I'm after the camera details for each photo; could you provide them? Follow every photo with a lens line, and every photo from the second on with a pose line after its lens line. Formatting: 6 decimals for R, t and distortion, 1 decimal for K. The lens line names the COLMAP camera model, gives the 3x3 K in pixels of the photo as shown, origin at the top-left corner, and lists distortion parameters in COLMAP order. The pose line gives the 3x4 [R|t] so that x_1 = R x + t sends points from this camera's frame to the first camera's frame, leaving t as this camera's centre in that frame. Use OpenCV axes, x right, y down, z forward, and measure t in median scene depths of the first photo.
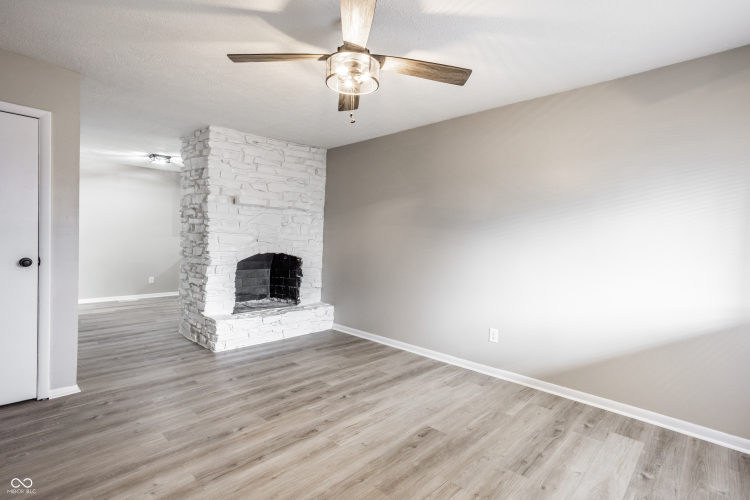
lens RADIAL K [[383.1, 0, 376.1], [0, 383.1, 250.2], [0, 0, 1]] dist [-0.021175, 0.012336]
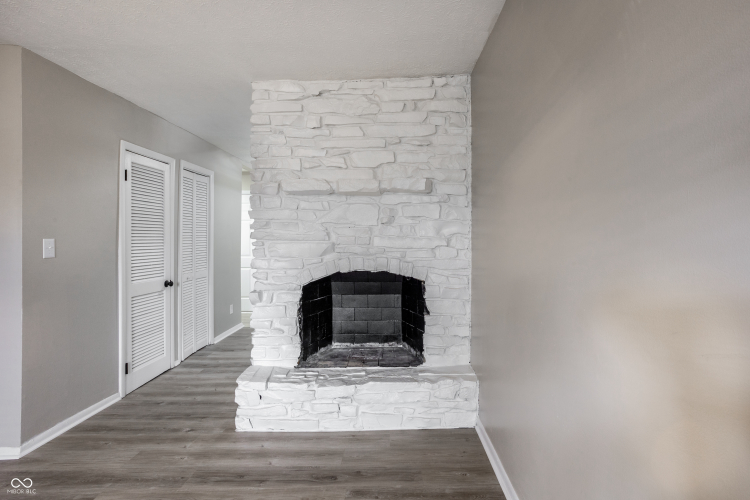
lens RADIAL K [[383.1, 0, 378.1], [0, 383.1, 239.5], [0, 0, 1]] dist [-0.021175, 0.012336]
pose [[0.689310, -0.038627, -0.723436, 0.161697], [0.005042, 0.998809, -0.048527, -0.011462], [0.724449, 0.029803, 0.688684, 0.580132]]
